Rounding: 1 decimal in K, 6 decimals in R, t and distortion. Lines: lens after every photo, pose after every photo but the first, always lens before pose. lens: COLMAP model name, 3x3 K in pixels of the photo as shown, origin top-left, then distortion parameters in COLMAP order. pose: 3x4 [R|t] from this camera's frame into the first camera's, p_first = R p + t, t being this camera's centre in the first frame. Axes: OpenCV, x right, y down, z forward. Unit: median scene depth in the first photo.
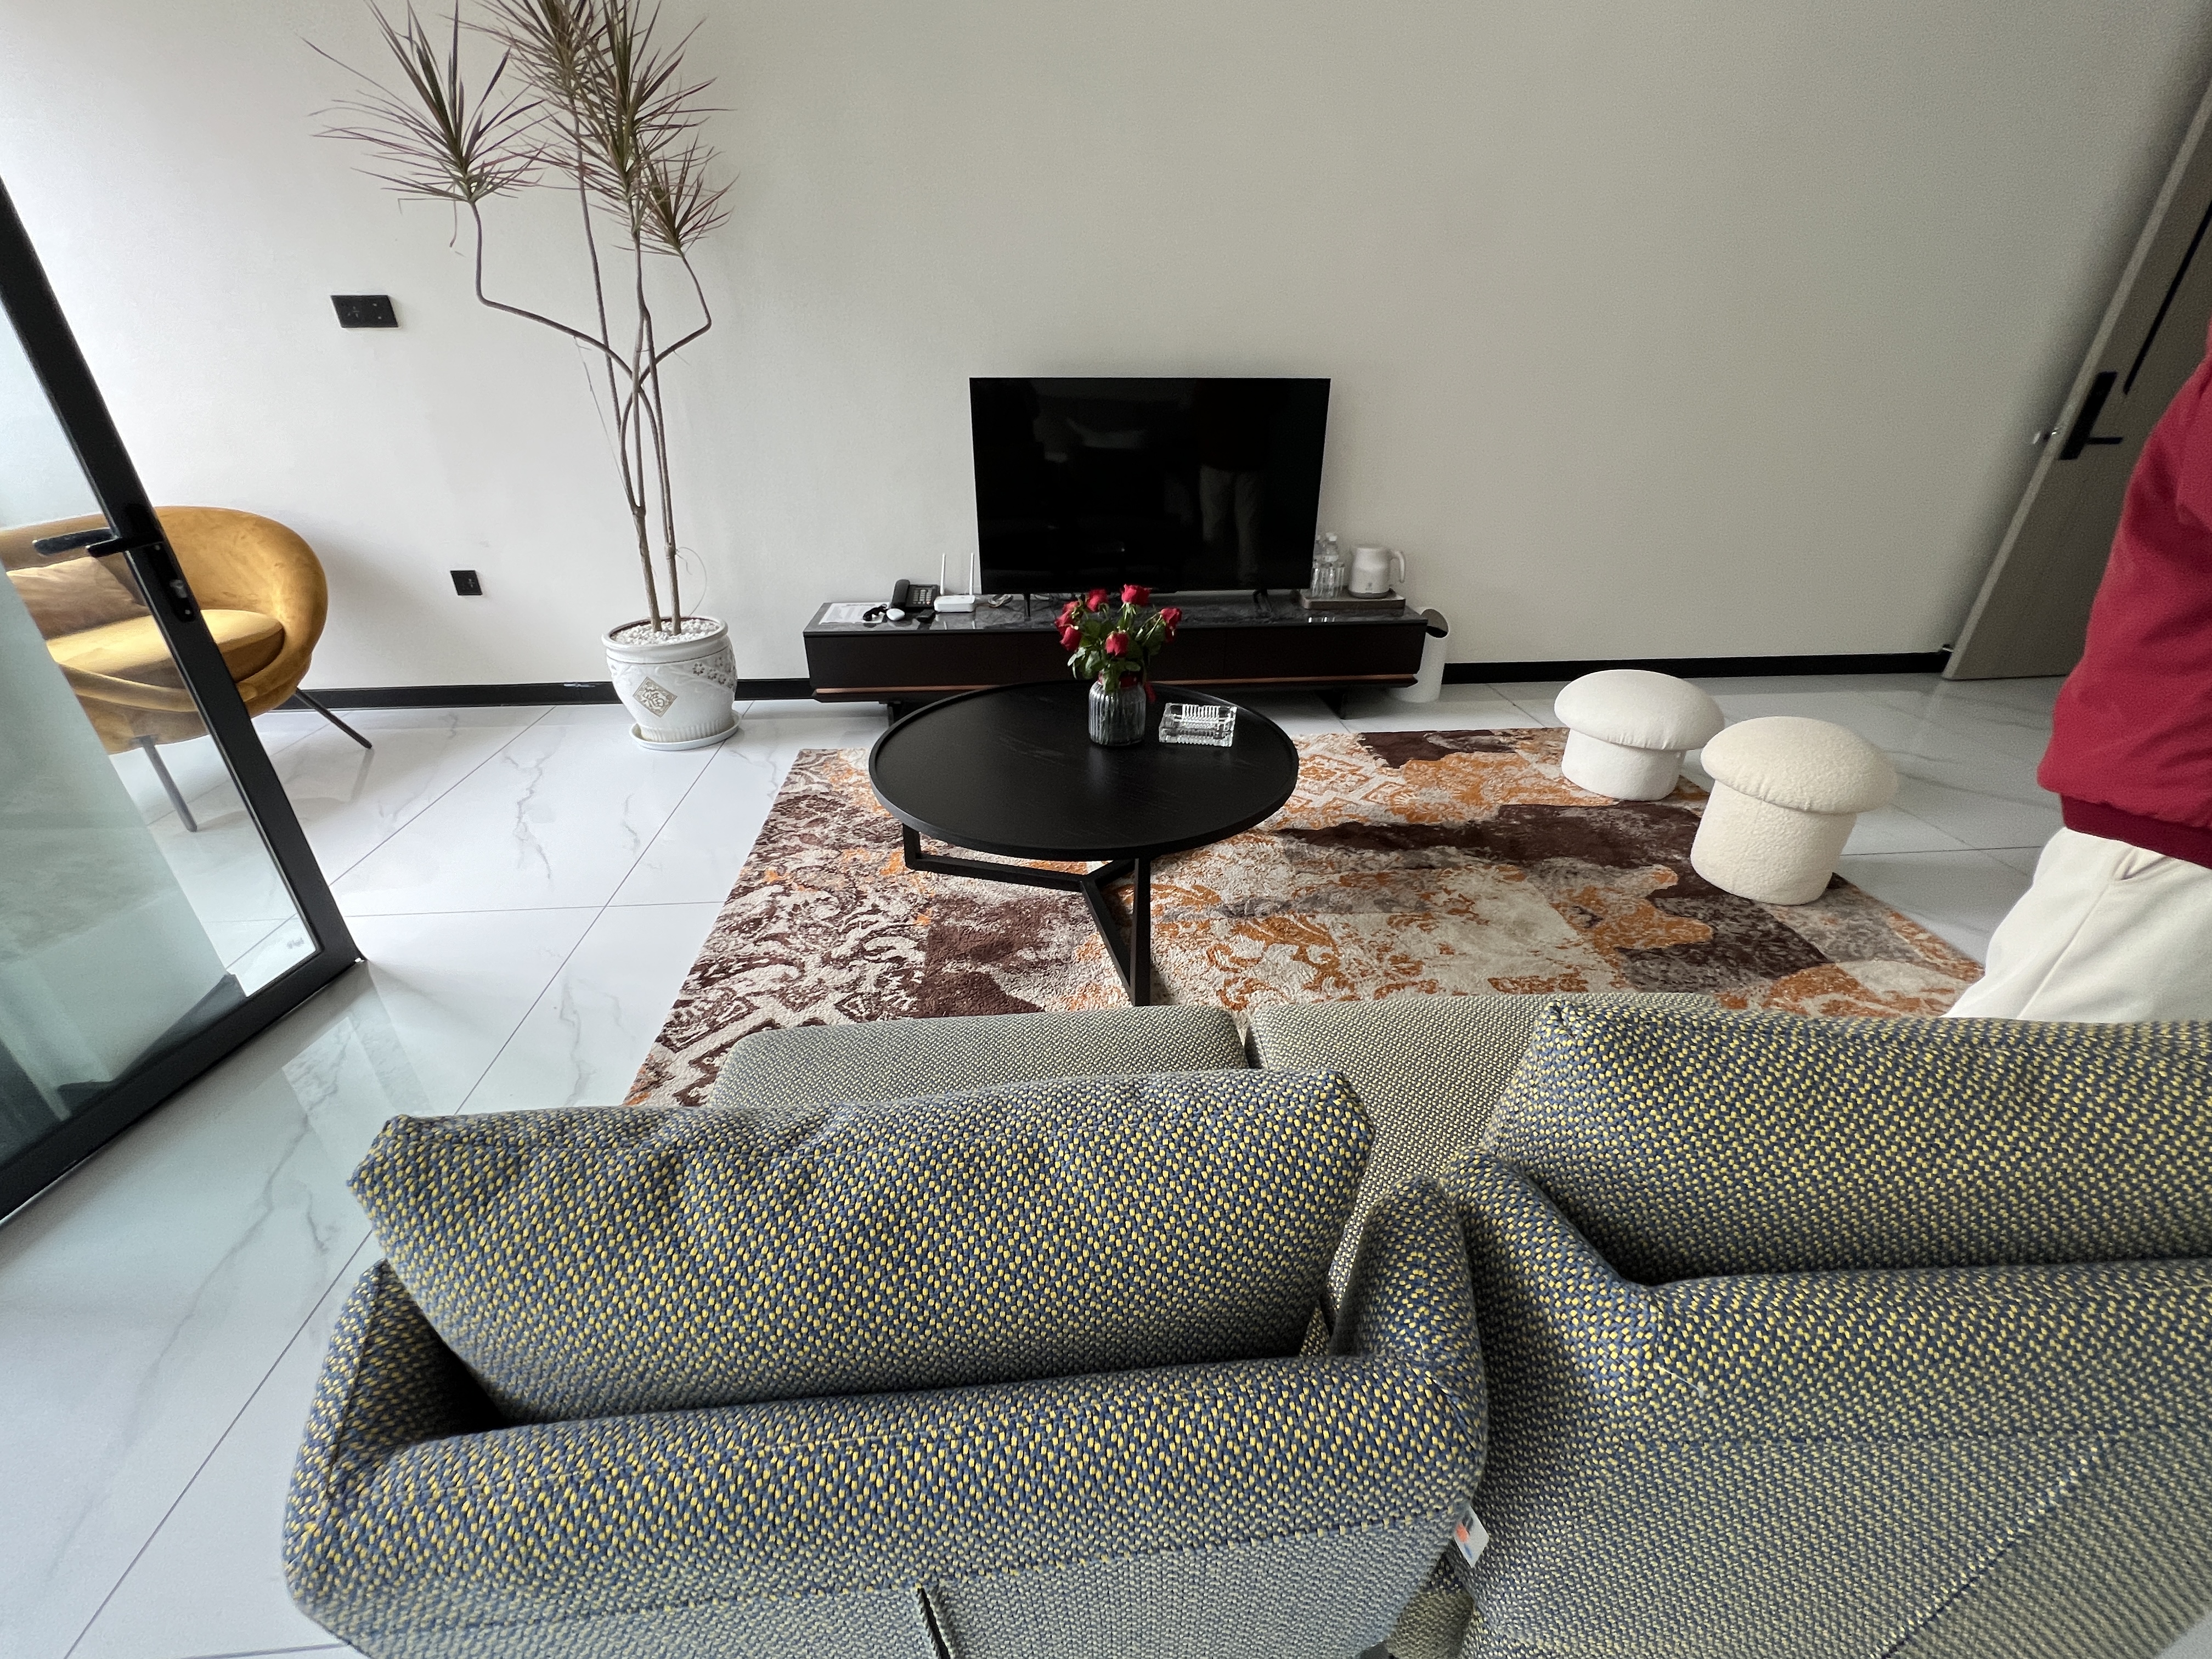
lens RADIAL K [[933.9, 0, 1106.0], [0, 933.9, 829.5], [0, 0, 1]] dist [-0.000544, -0.000058]
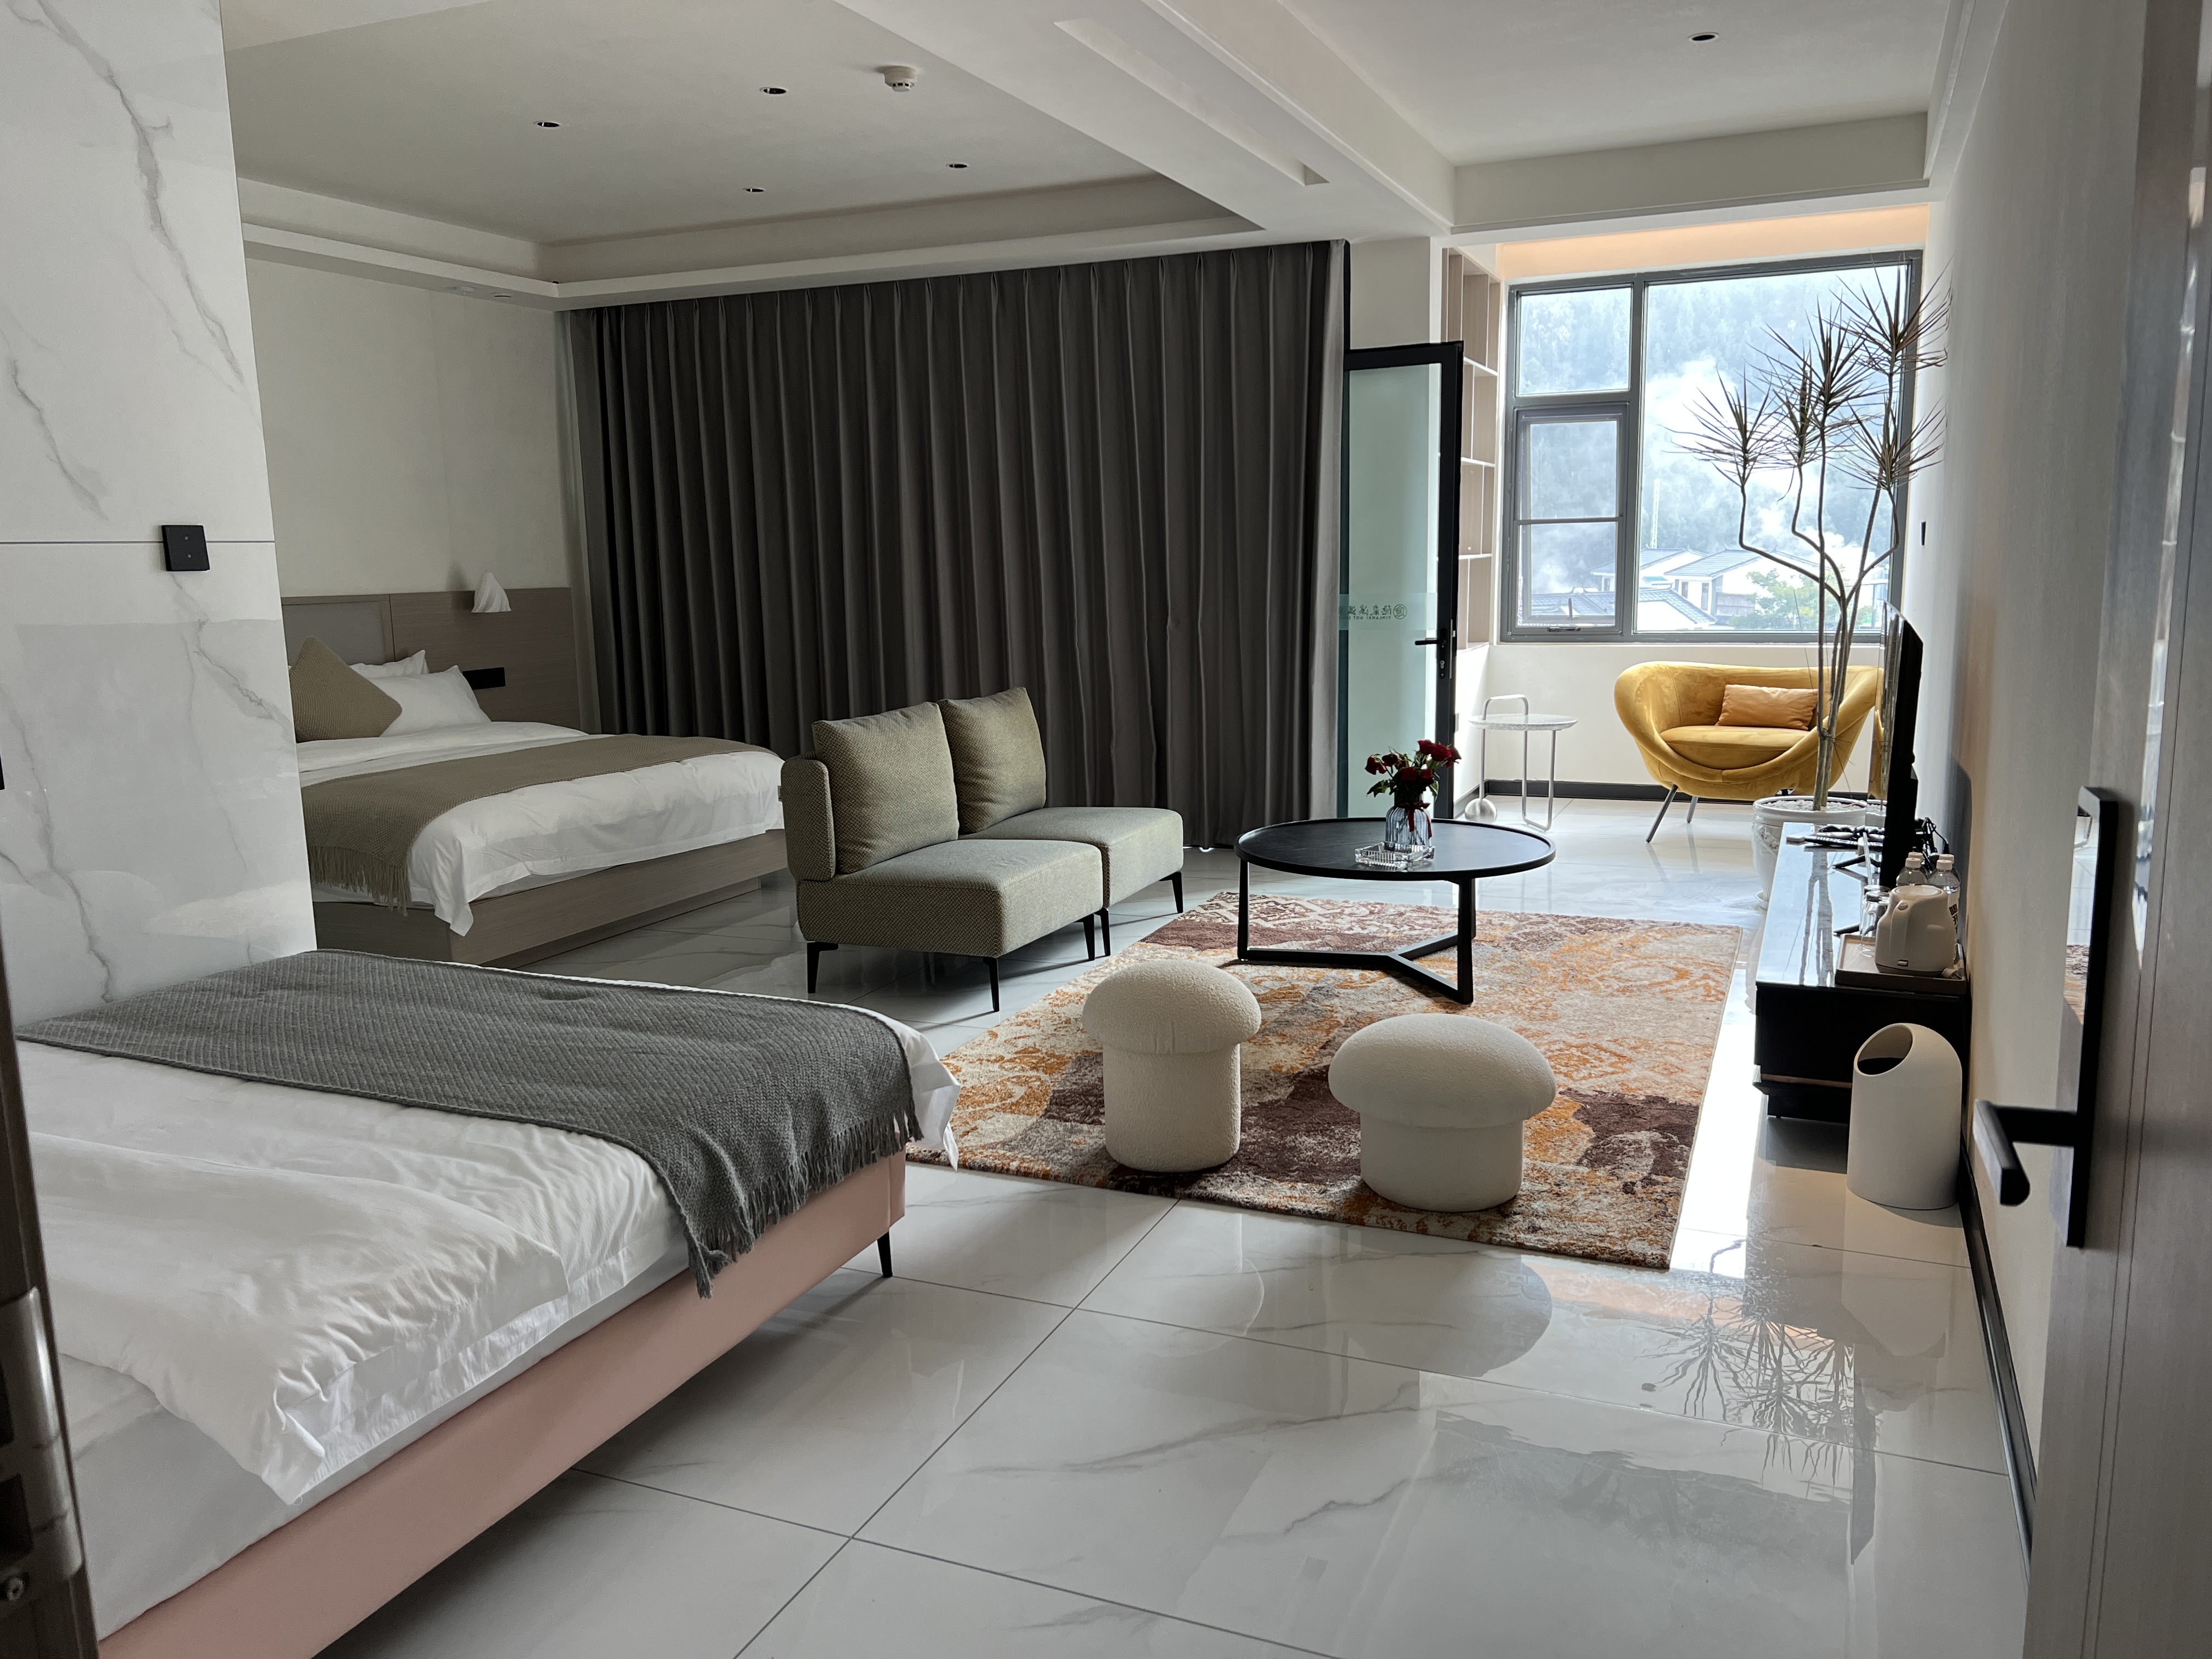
lens RADIAL K [[1671.8, 0, 1106.0], [0, 1671.8, 829.5], [0, 0, 1]] dist [0.002099, 0.000297]
pose [[-0.467669, 0.158381, -0.869598, 1.542924], [-0.405480, 0.835749, 0.370283, -0.565522], [0.785412, 0.525774, -0.326633, 0.996129]]
